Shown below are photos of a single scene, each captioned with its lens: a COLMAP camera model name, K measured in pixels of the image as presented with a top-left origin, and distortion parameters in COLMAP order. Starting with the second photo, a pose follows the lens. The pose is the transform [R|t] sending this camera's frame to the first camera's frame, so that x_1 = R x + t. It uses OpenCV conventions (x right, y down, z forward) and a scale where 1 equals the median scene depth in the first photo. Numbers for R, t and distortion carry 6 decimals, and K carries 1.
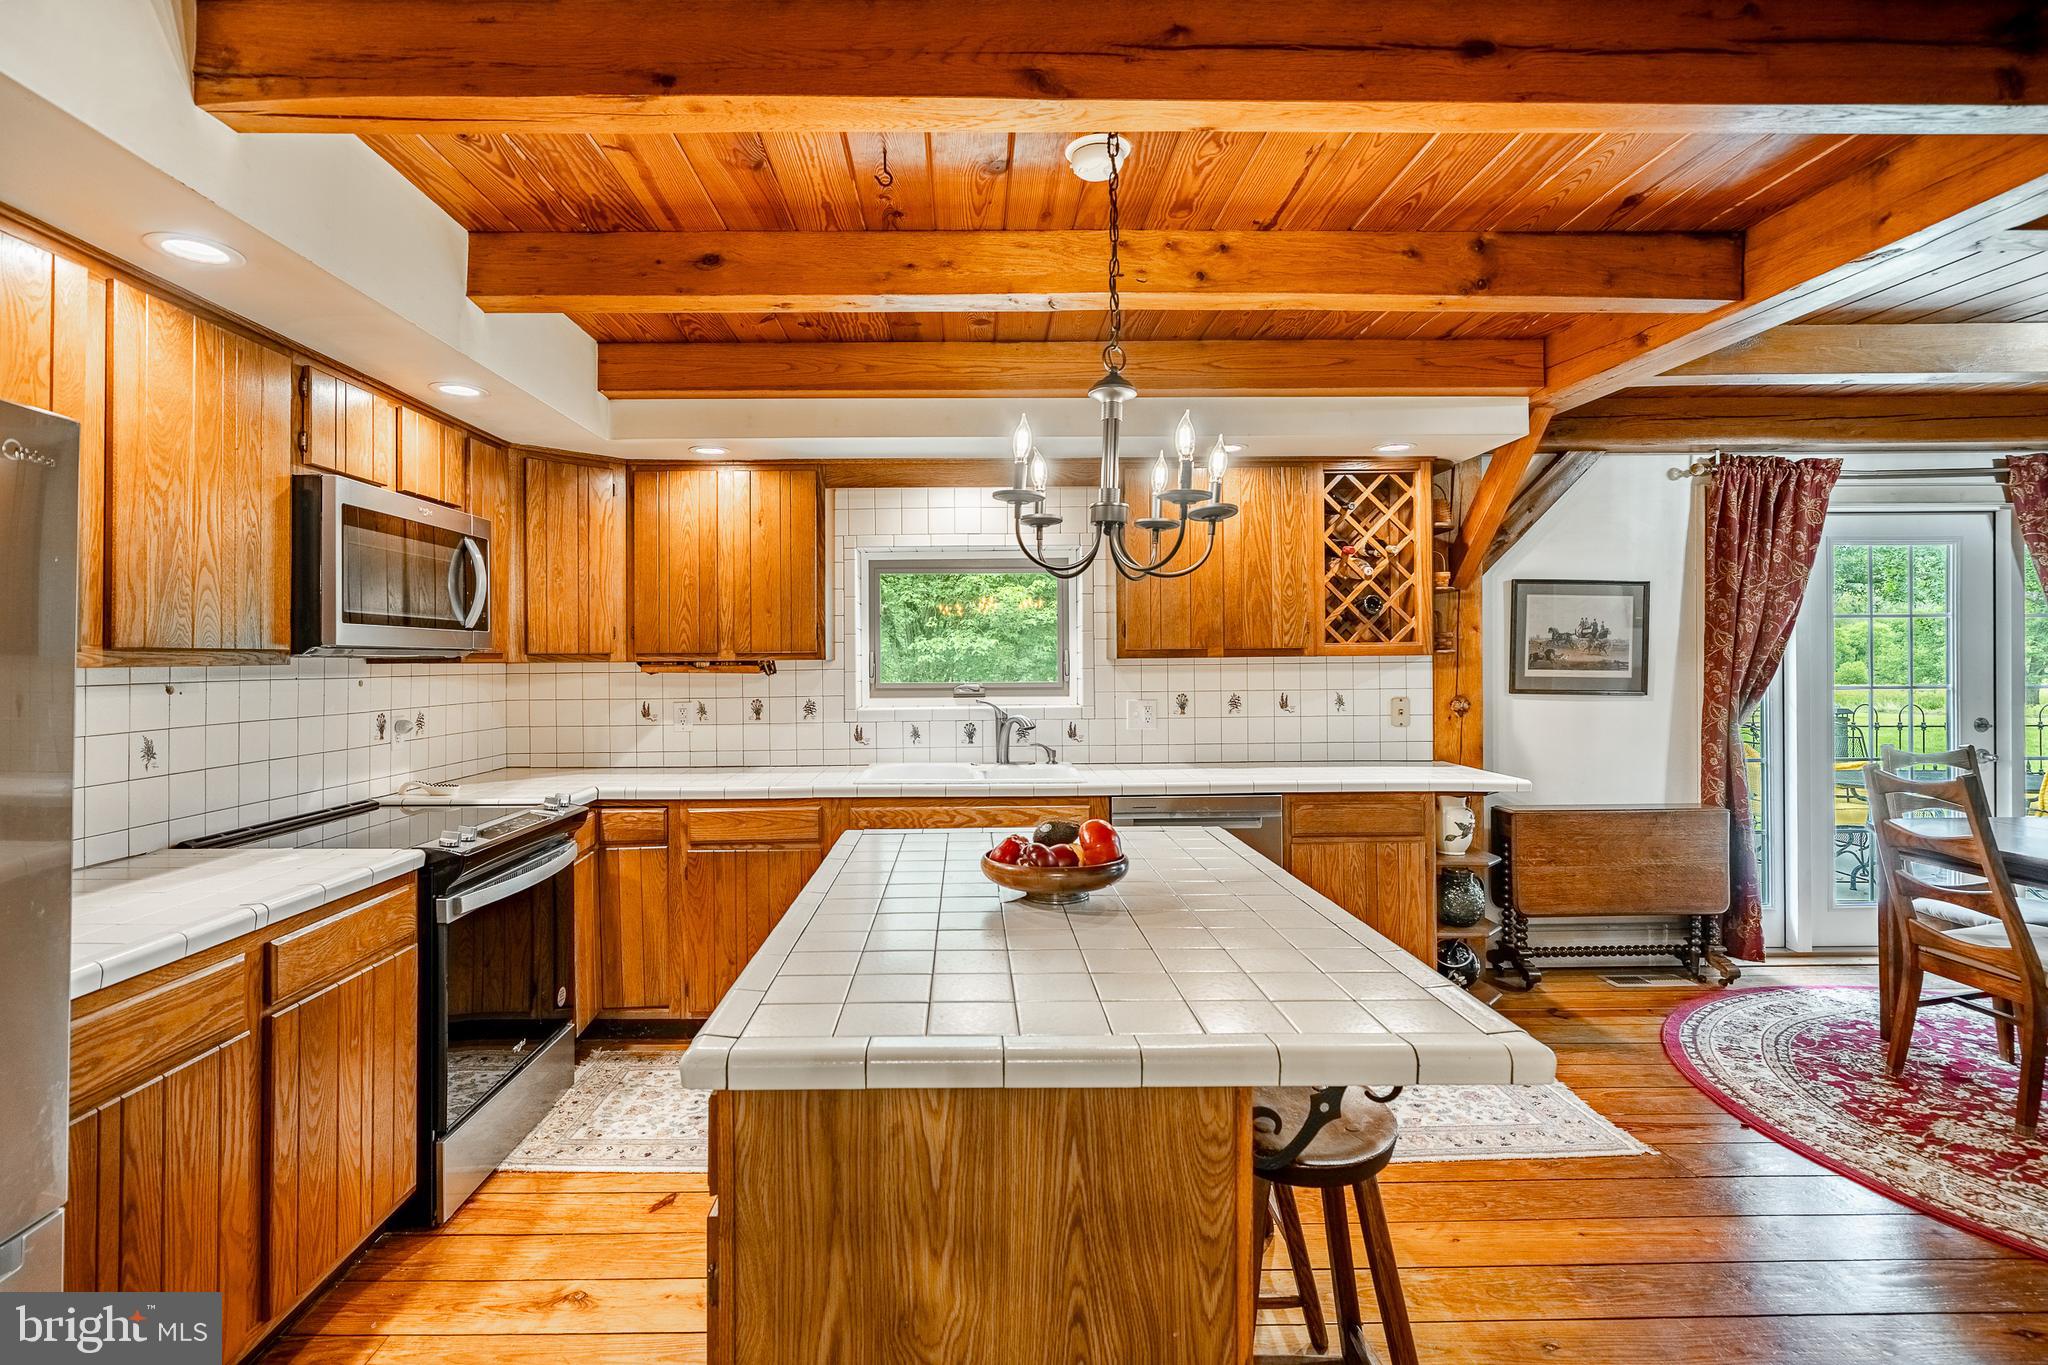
lens RADIAL K [[986.2, 0, 994.0], [0, 986.2, 635.0], [0, 0, 1]] dist [-0.001126, 0.000131]
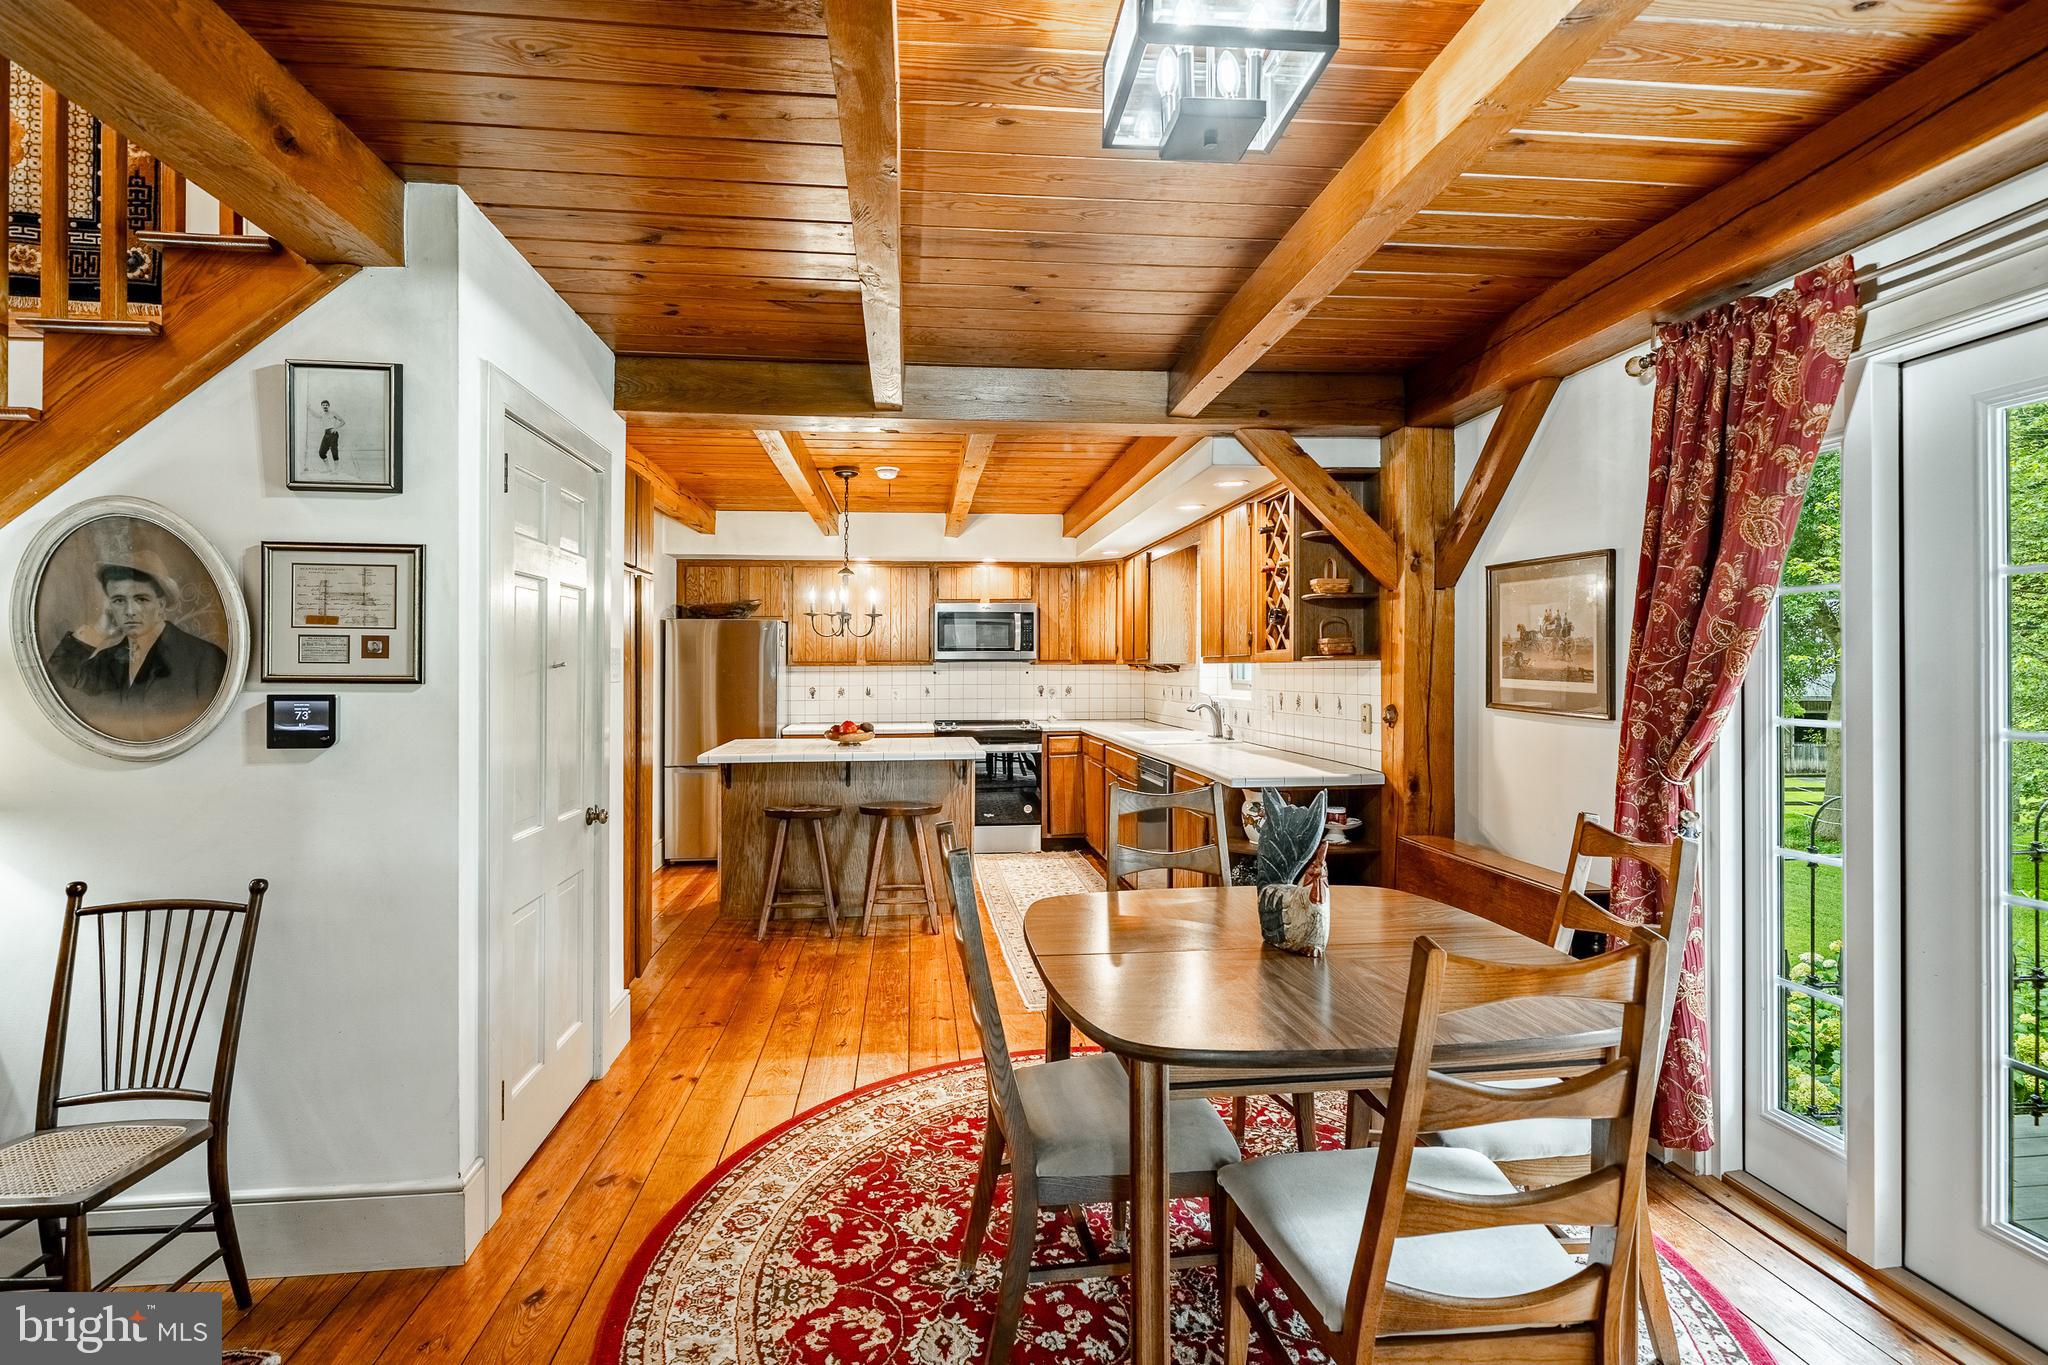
lens RADIAL K [[986.2, 0, 997.9], [0, 986.2, 593.6], [0, 0, 1]] dist [-0.001126, 0.000131]
pose [[0.073263, -0.067190, -0.995047, 2.052906], [0.026764, 0.997501, -0.065385, 0.012583], [0.996953, -0.021841, 0.074878, 0.839960]]
